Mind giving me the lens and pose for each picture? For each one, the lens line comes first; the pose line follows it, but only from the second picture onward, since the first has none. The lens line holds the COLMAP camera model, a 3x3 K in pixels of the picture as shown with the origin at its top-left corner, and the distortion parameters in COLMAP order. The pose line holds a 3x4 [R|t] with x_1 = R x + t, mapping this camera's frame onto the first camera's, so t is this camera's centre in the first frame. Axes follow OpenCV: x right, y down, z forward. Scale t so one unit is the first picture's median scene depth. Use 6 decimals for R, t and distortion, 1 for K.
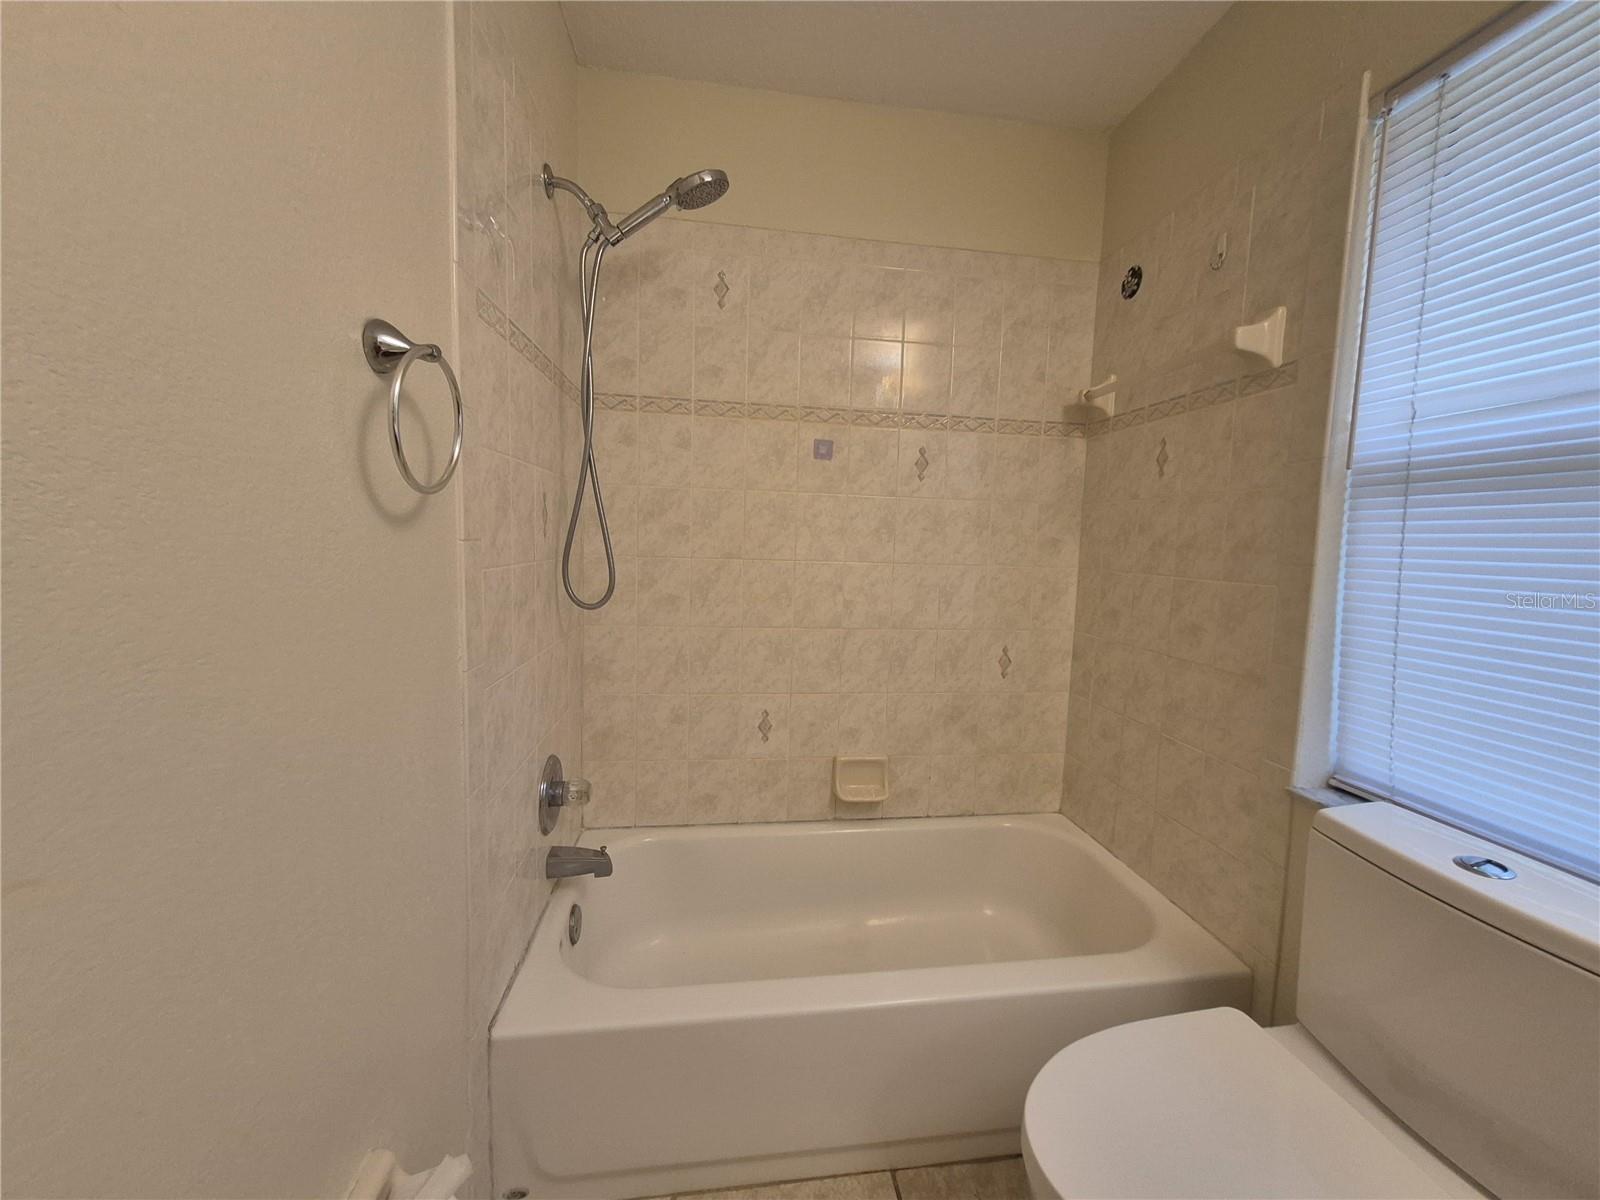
lens RADIAL K [[621.4, 0, 805.9], [0, 621.4, 605.4], [0, 0, 1]] dist [0.003080, -0.000594]
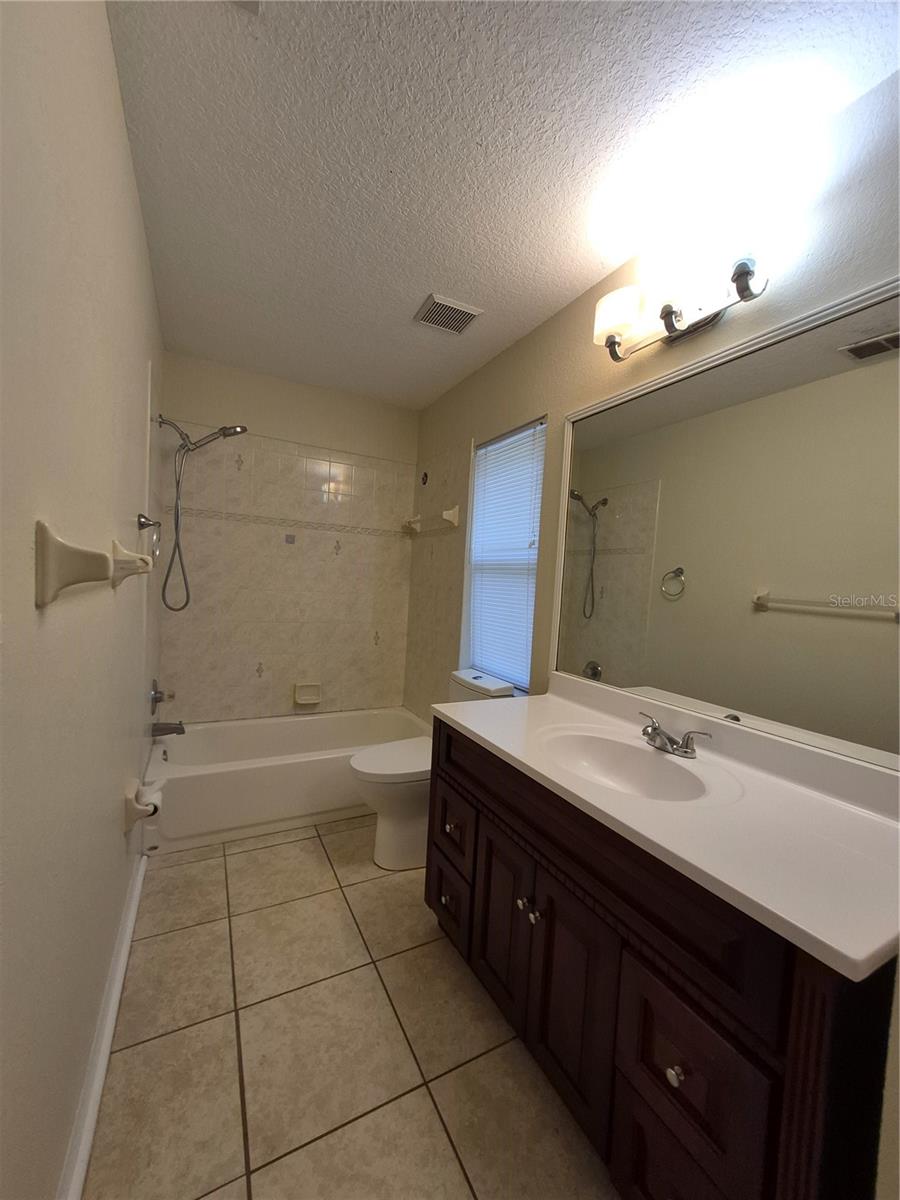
lens RADIAL K [[466.0, 0, 451.0], [0, 466.0, 607.7], [0, 0, 1]] dist [0.003080, -0.000594]
pose [[0.937045, 0.005501, 0.349166, -0.011513], [0.006762, 0.999403, -0.033892, 0.044617], [-0.349144, 0.034119, 0.936448, -0.694122]]
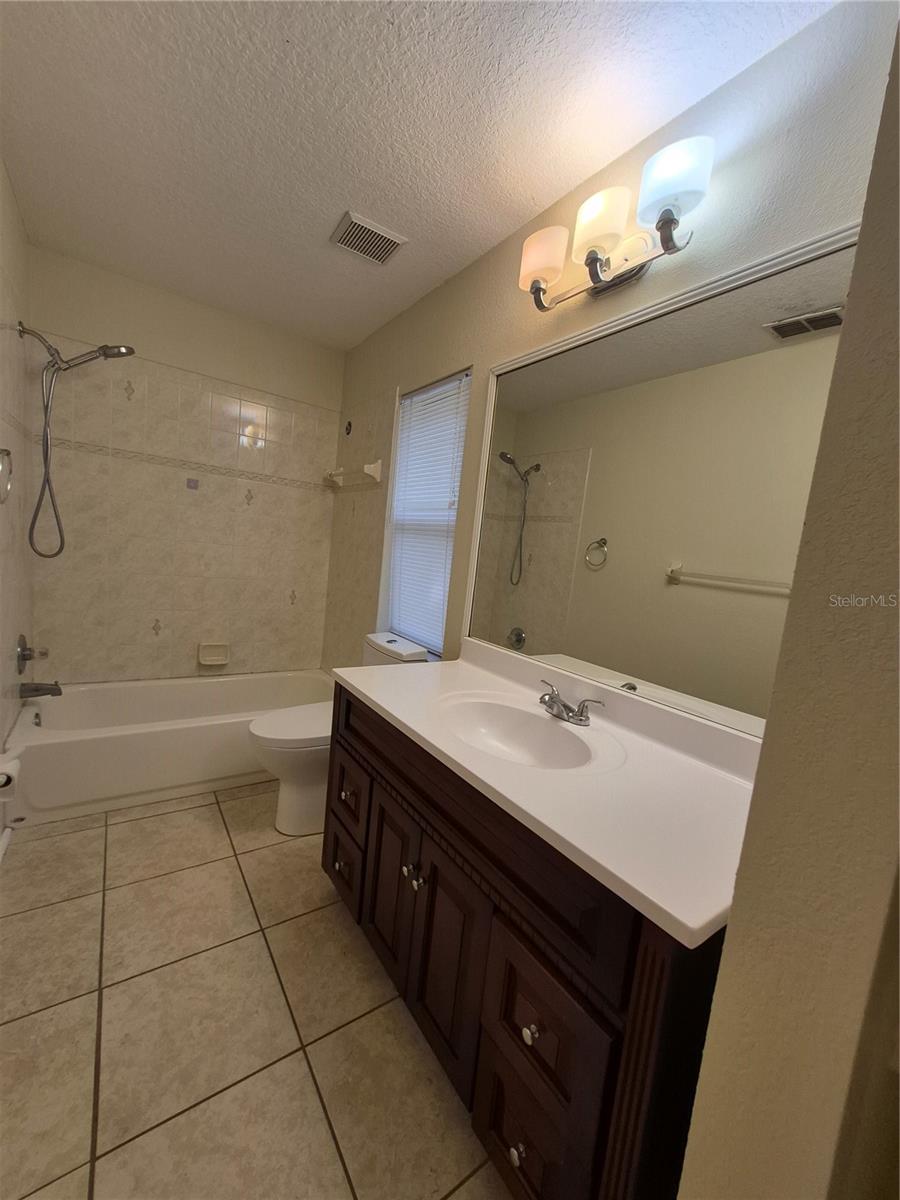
lens RADIAL K [[466.0, 0, 449.7], [0, 466.0, 607.7], [0, 0, 1]] dist [0.003080, -0.000594]
pose [[0.887685, 0.007615, 0.460388, 0.073401], [-0.030976, 0.998586, 0.043208, 0.046269], [-0.459408, -0.052616, 0.886666, -0.678930]]
